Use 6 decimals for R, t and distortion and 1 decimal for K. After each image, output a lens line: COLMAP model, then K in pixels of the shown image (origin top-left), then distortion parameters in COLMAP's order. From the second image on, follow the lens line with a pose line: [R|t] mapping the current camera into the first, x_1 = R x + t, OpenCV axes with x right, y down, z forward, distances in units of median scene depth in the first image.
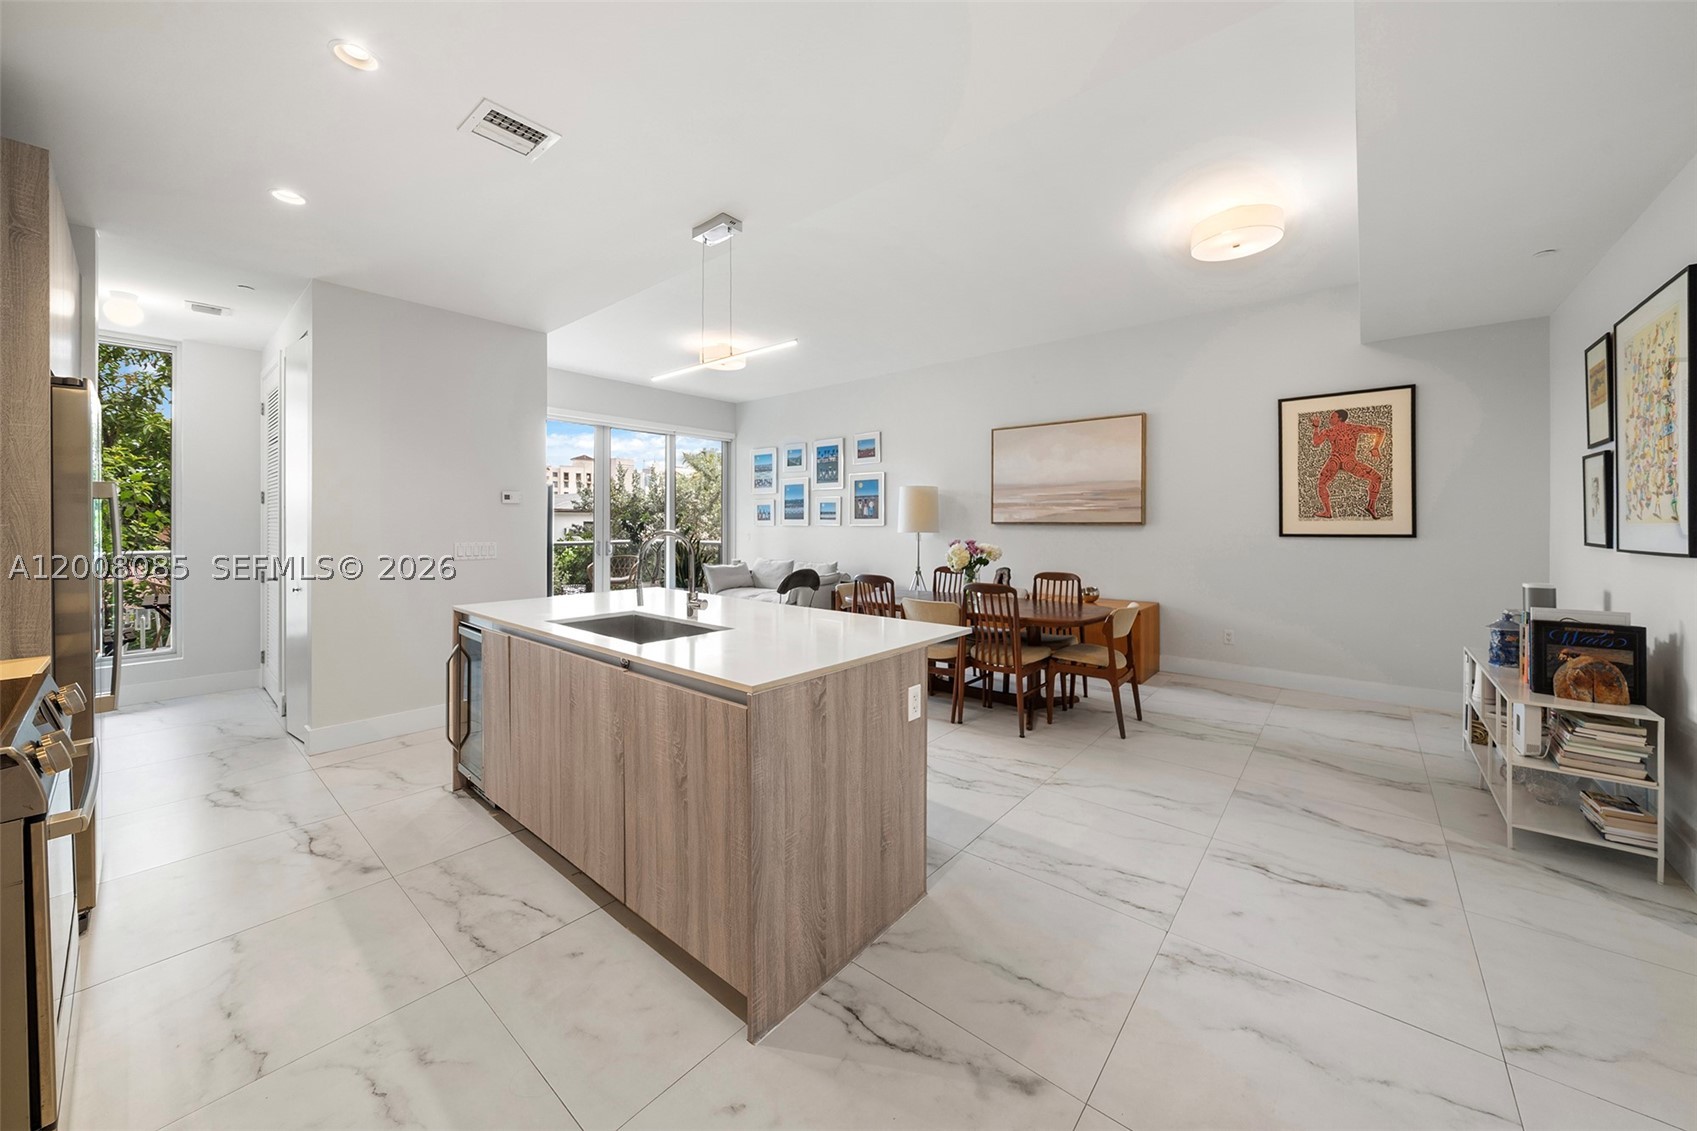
lens RADIAL K [[609.0, 0, 851.2], [0, 609.0, 526.1], [0, 0, 1]] dist [0.000086, 0.000018]
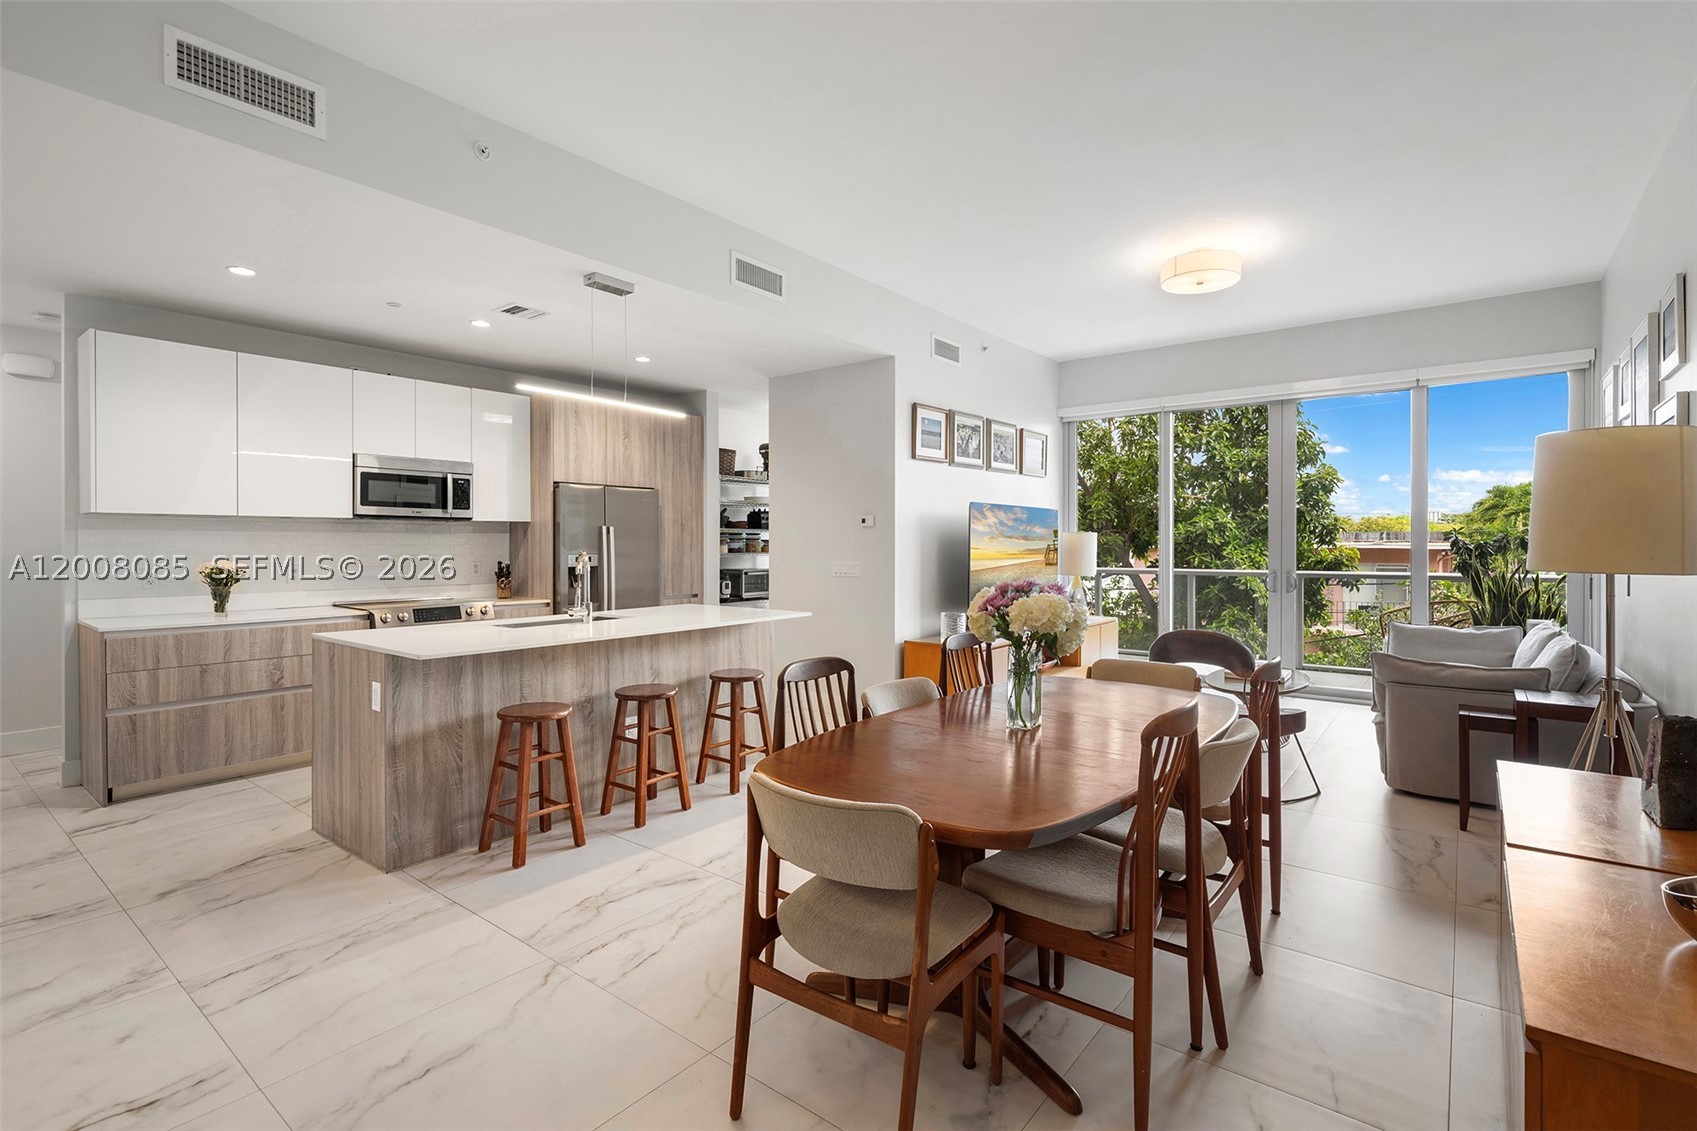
lens RADIAL K [[782.9, 0, 854.5], [0, 782.9, 541.6], [0, 0, 1]] dist [0.002187, 0.000243]
pose [[0.036688, -0.004784, -0.999315, 0.686714], [-0.009324, 0.999943, -0.005129, -0.002624], [0.999283, 0.009506, 0.036641, 0.774563]]
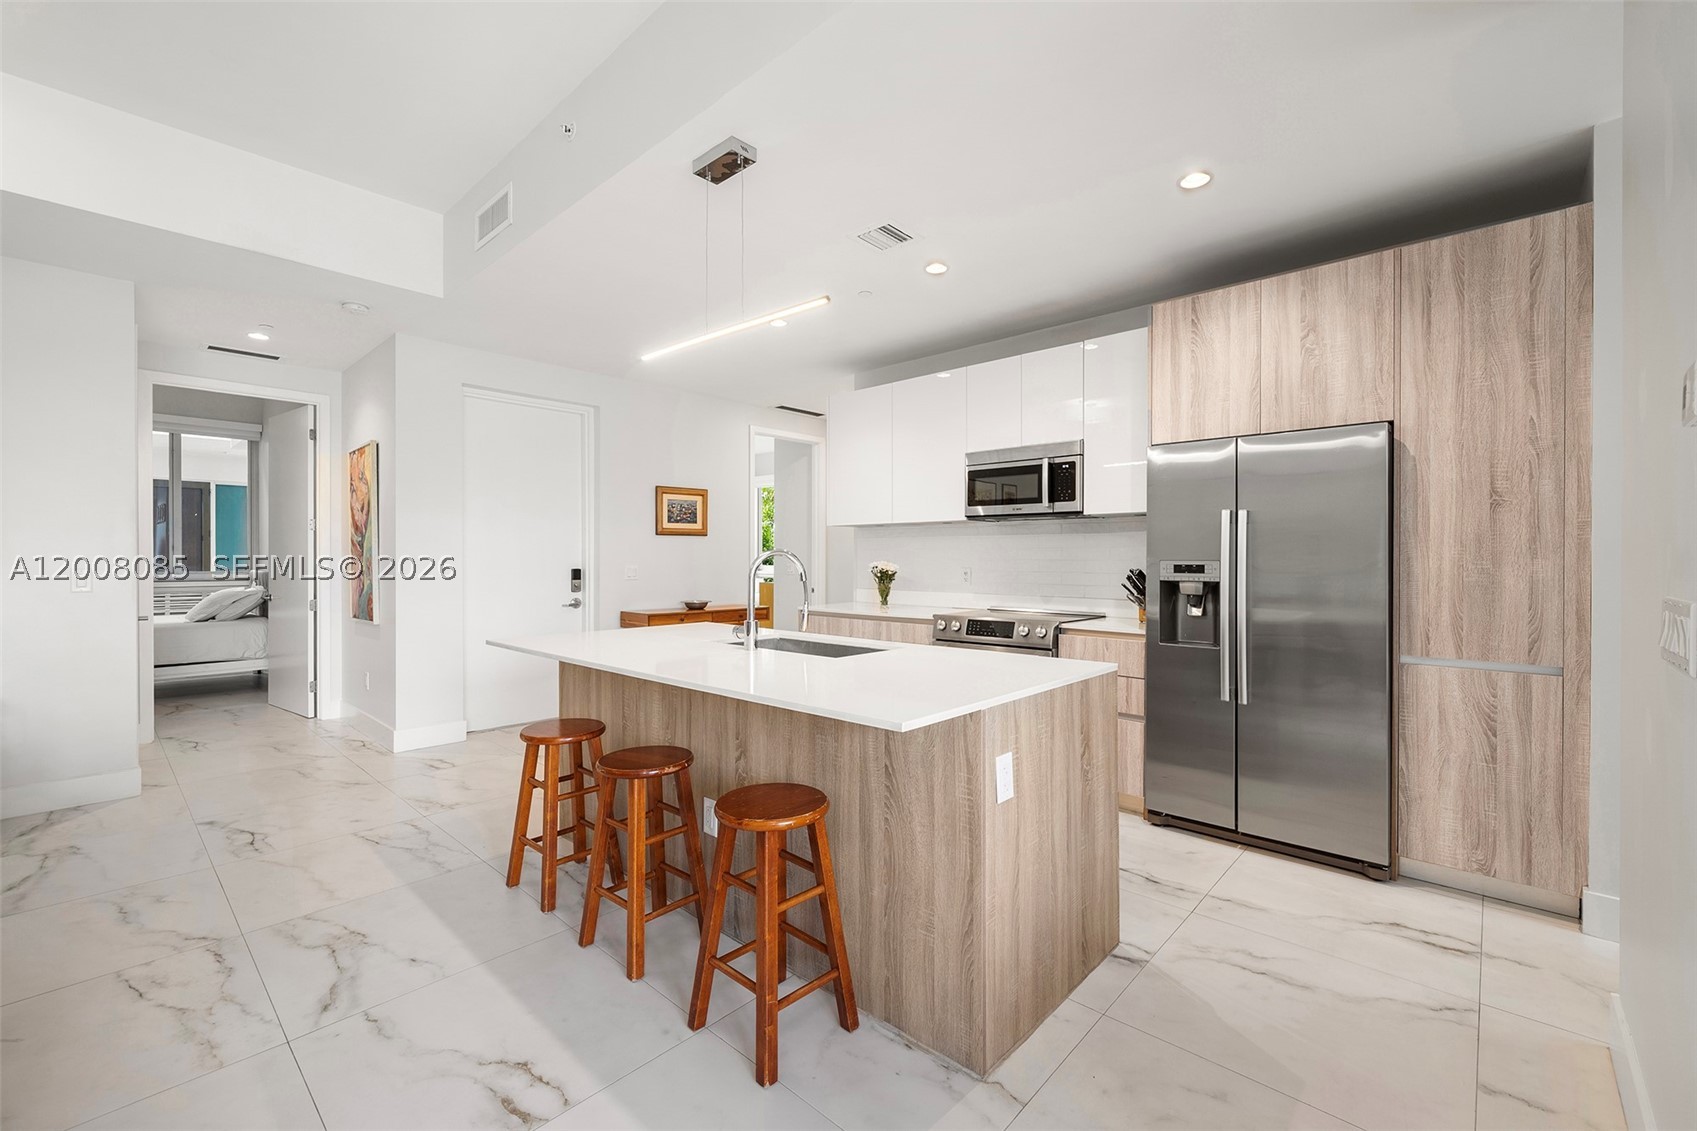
lens RADIAL K [[702.4, 0, 851.0], [0, 702.4, 559.6], [0, 0, 1]] dist [-0.000497, -0.000047]
pose [[-0.999127, -0.001053, 0.041759, -0.233705], [-0.000484, 0.999907, 0.013615, 0.005185], [-0.041769, 0.013582, -0.999035, 1.045055]]
